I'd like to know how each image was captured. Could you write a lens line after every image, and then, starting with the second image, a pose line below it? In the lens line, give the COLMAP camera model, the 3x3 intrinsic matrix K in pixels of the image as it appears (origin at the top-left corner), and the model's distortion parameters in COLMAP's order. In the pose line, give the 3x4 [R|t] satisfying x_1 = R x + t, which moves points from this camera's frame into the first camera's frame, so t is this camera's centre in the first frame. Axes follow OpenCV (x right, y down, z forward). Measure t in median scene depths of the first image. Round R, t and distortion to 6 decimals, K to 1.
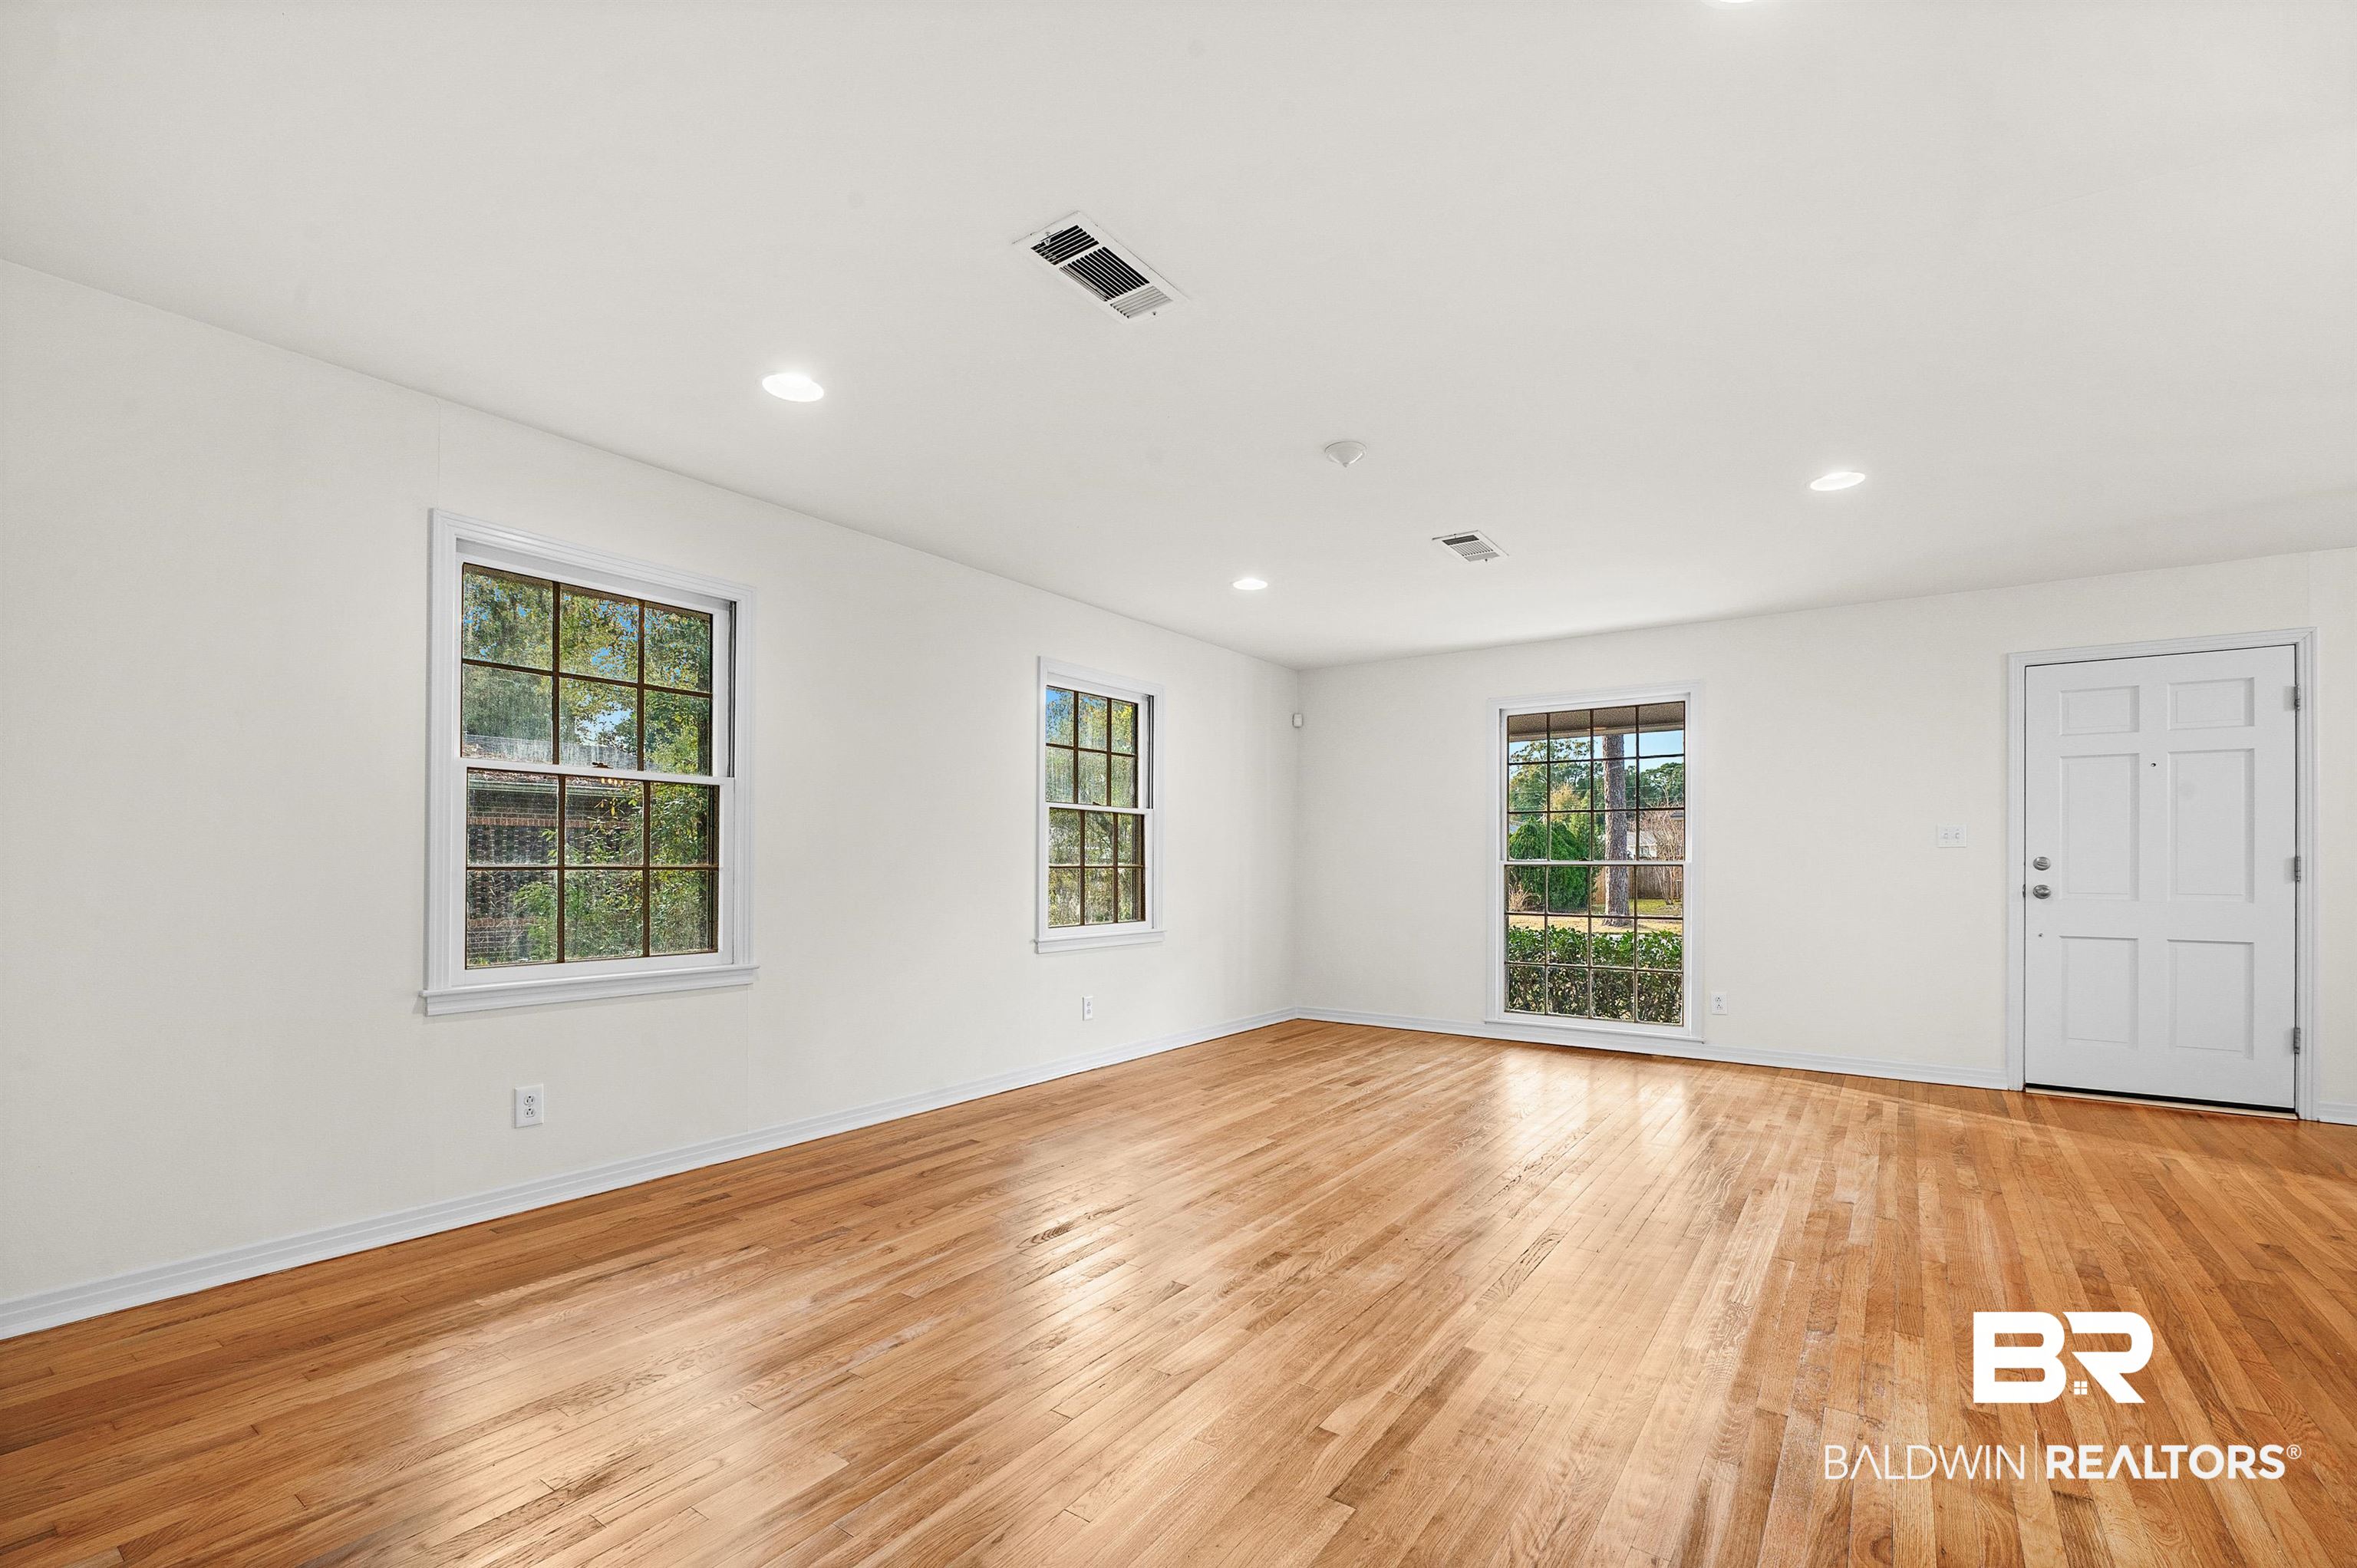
lens RADIAL K [[1034.0, 0, 1187.0], [0, 1034.0, 860.6], [0, 0, 1]] dist [-0.007277, -0.000365]
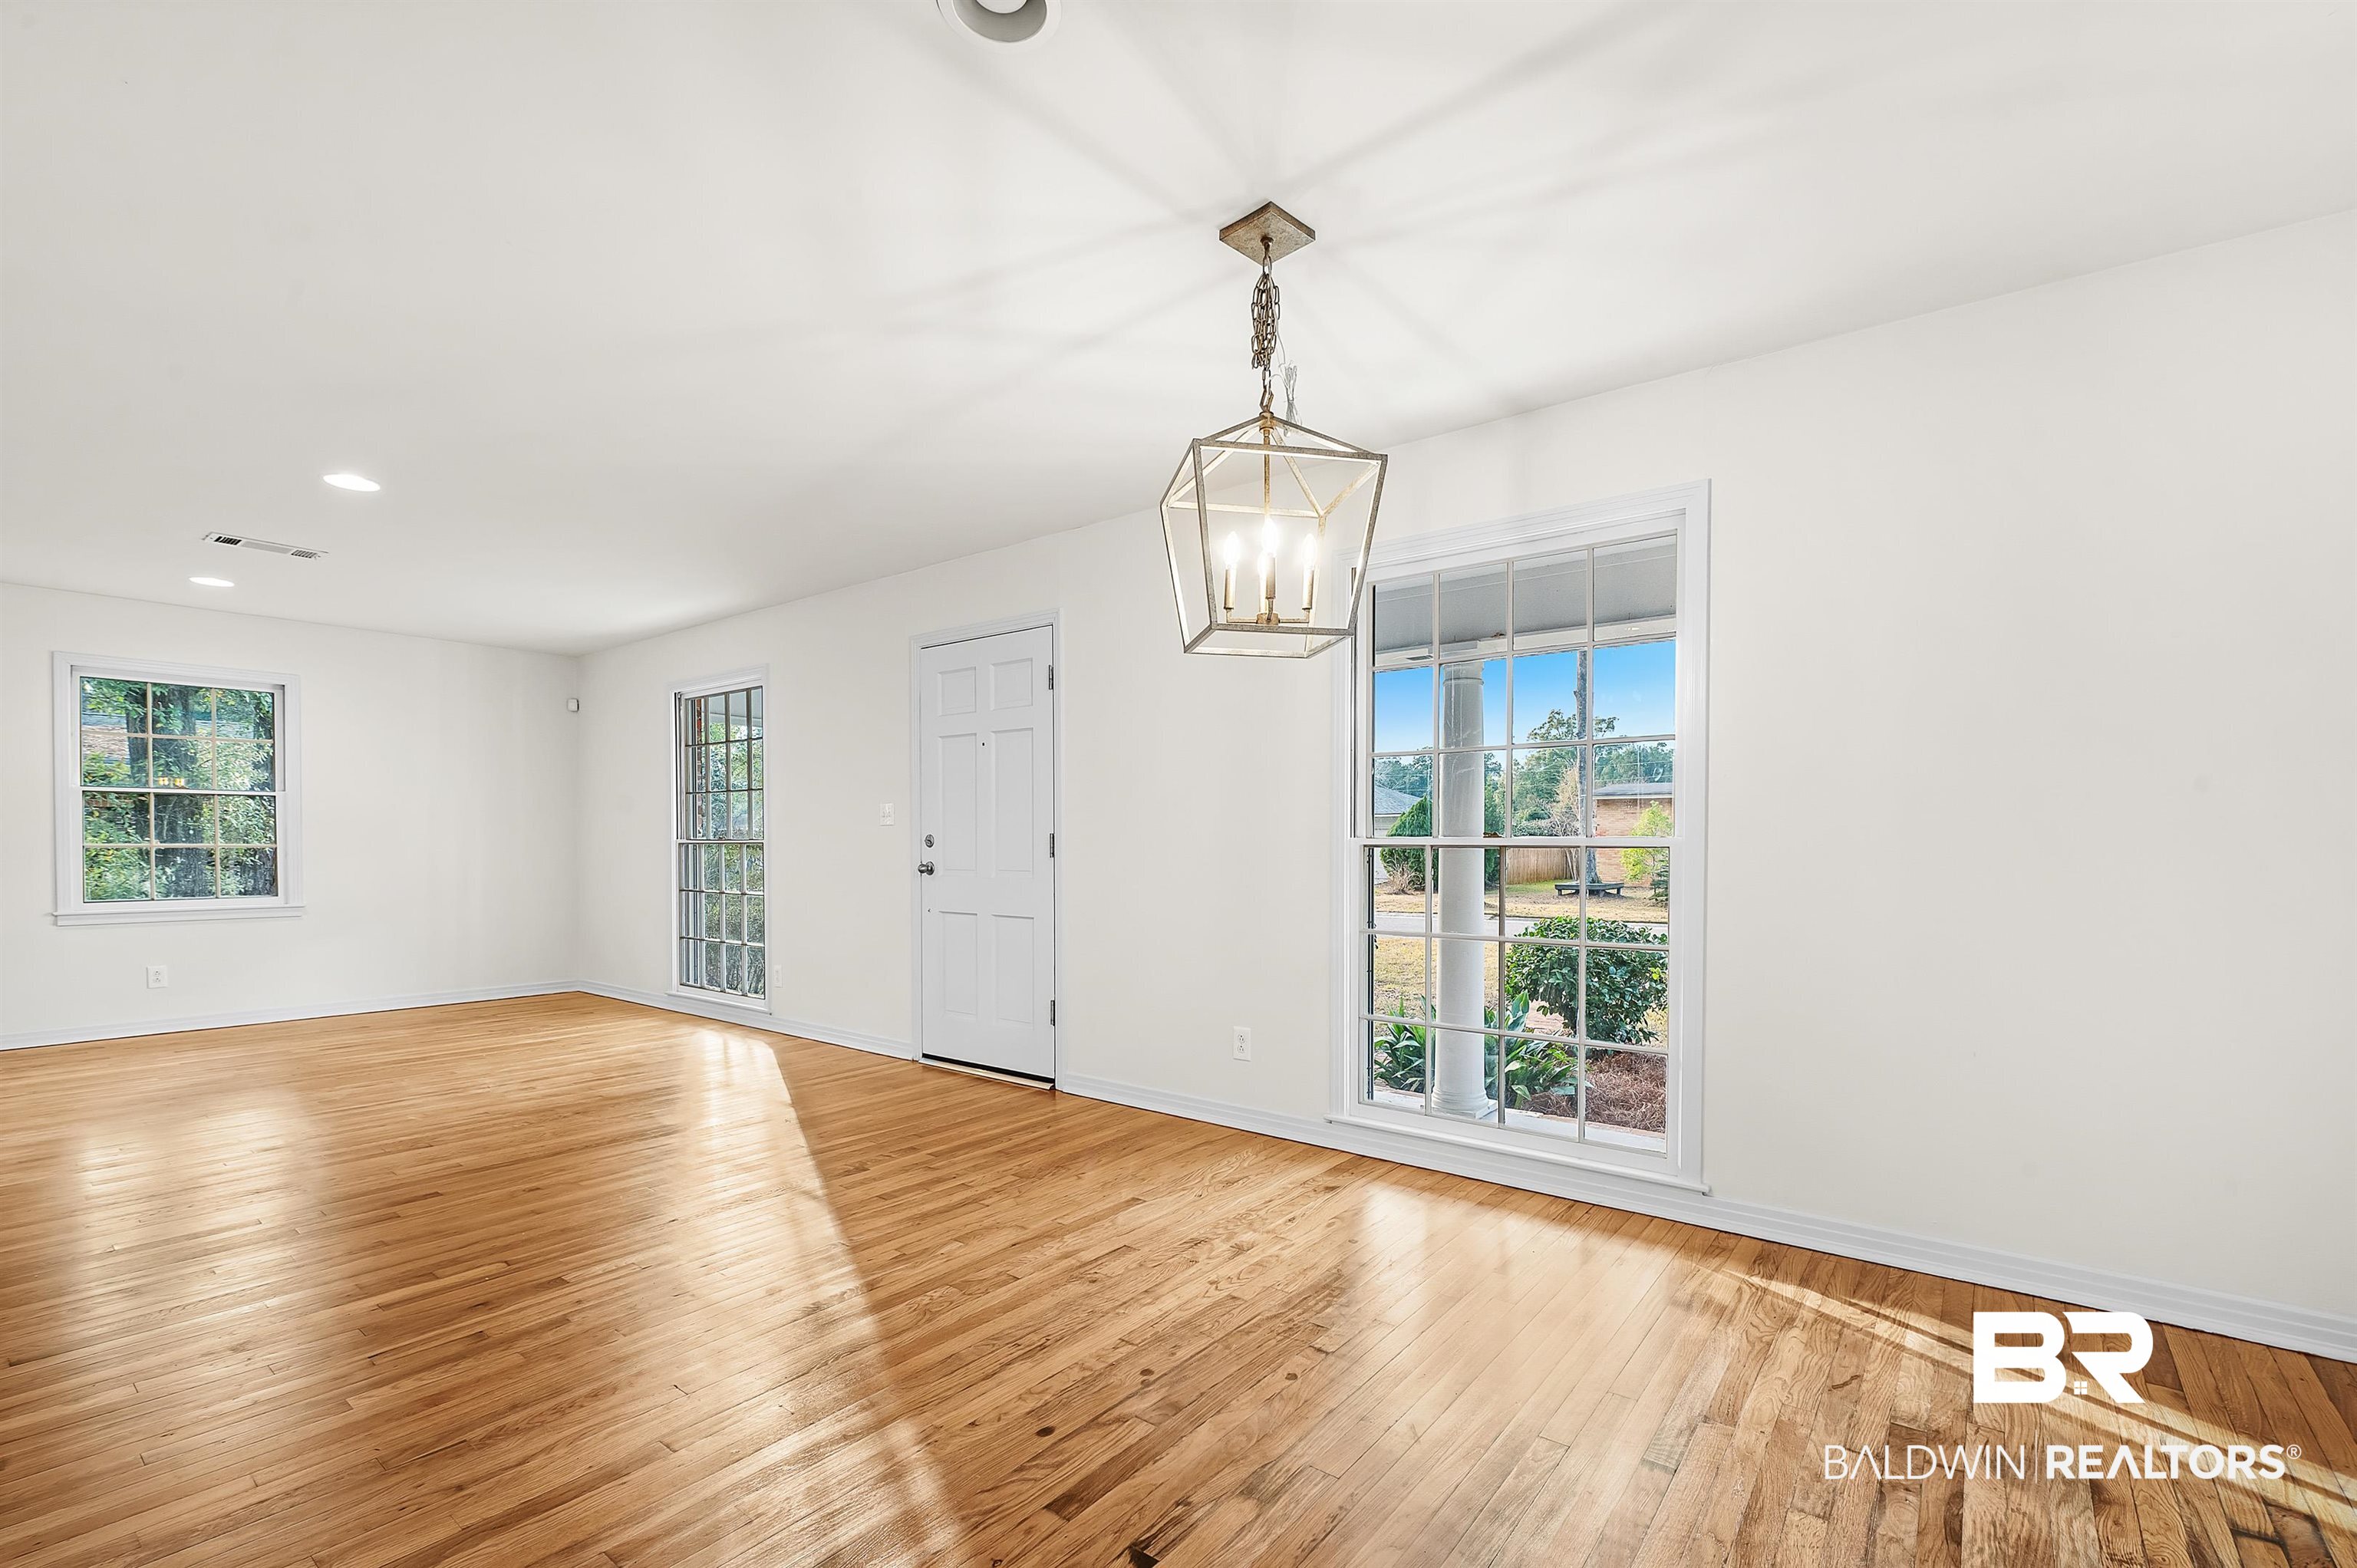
lens RADIAL K [[1034.0, 0, 1187.0], [0, 1034.0, 860.6], [0, 0, 1]] dist [-0.007277, -0.000365]
pose [[0.998081, -0.003612, -0.061819, 1.240274], [0.004696, 0.999838, 0.017398, 0.006165], [0.061746, -0.017655, 0.997936, -0.014348]]
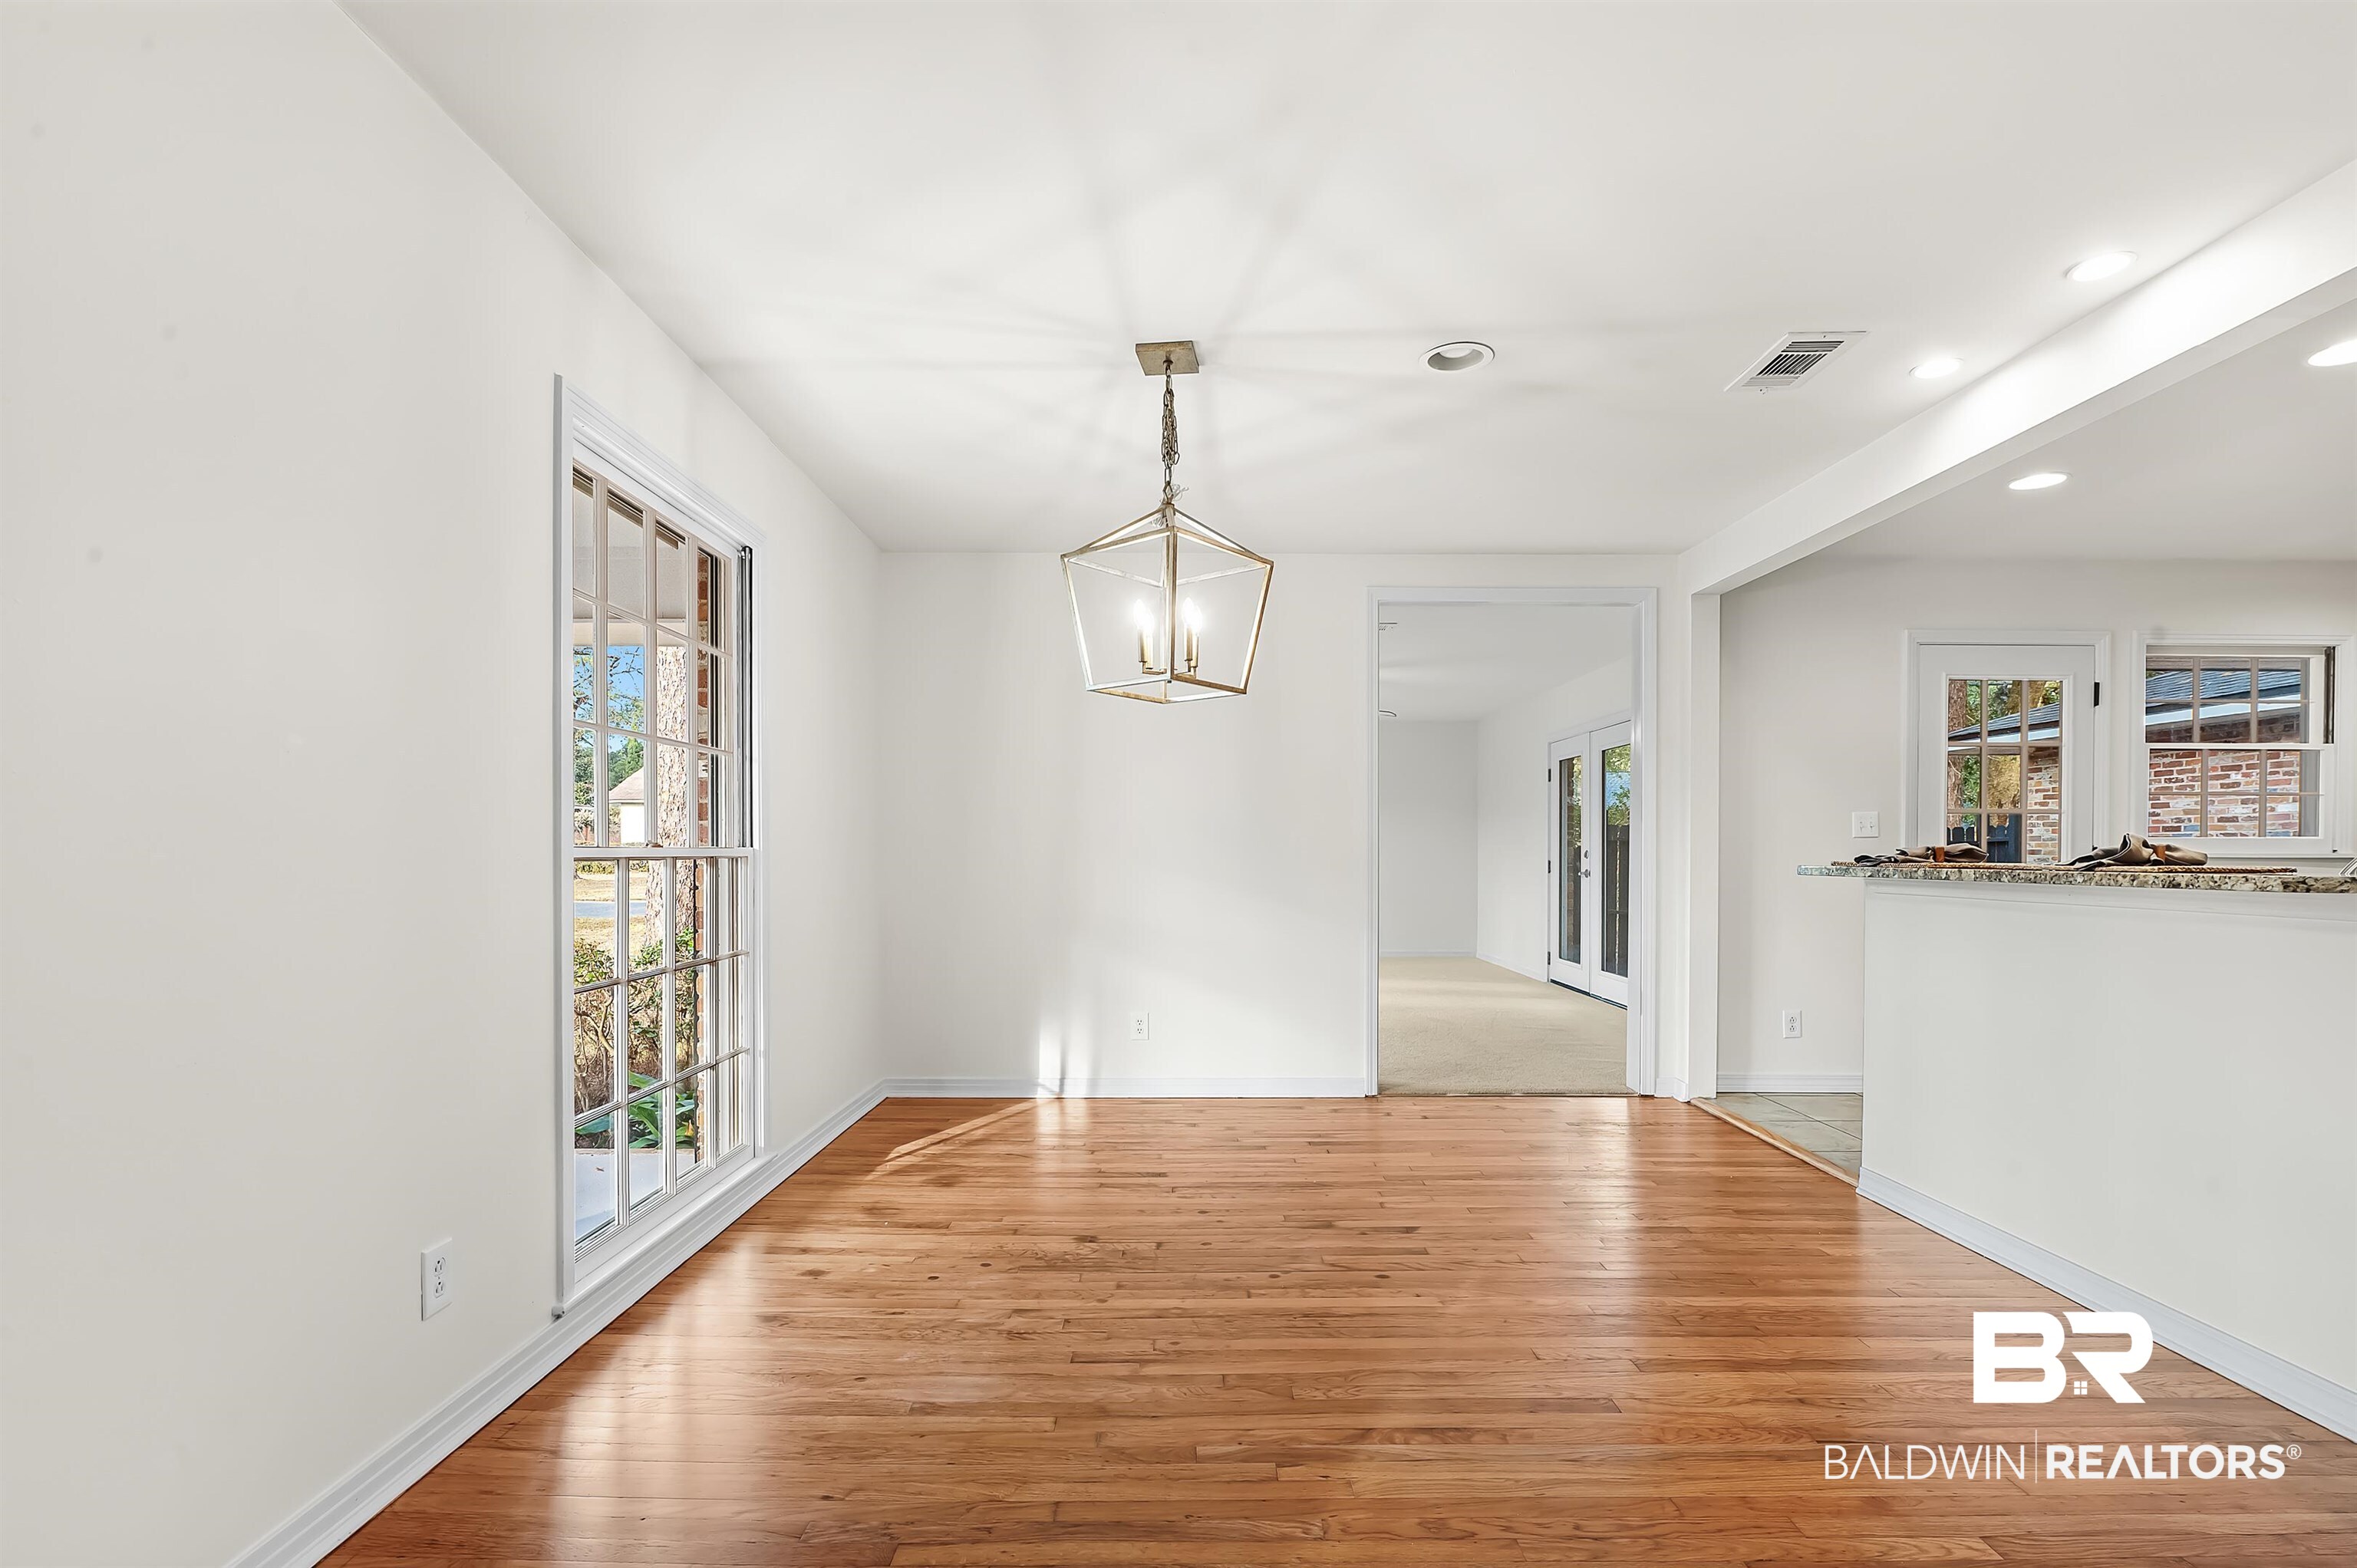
lens RADIAL K [[1112.0, 0, 1210.8], [0, 1112.0, 860.1], [0, 0, 1]] dist [-0.001383, -0.000203]
pose [[-0.582427, -0.015766, 0.812730, 0.691806], [-0.005946, 0.999868, 0.015136, -0.000816], [-0.812862, 0.003983, -0.582443, 0.860588]]
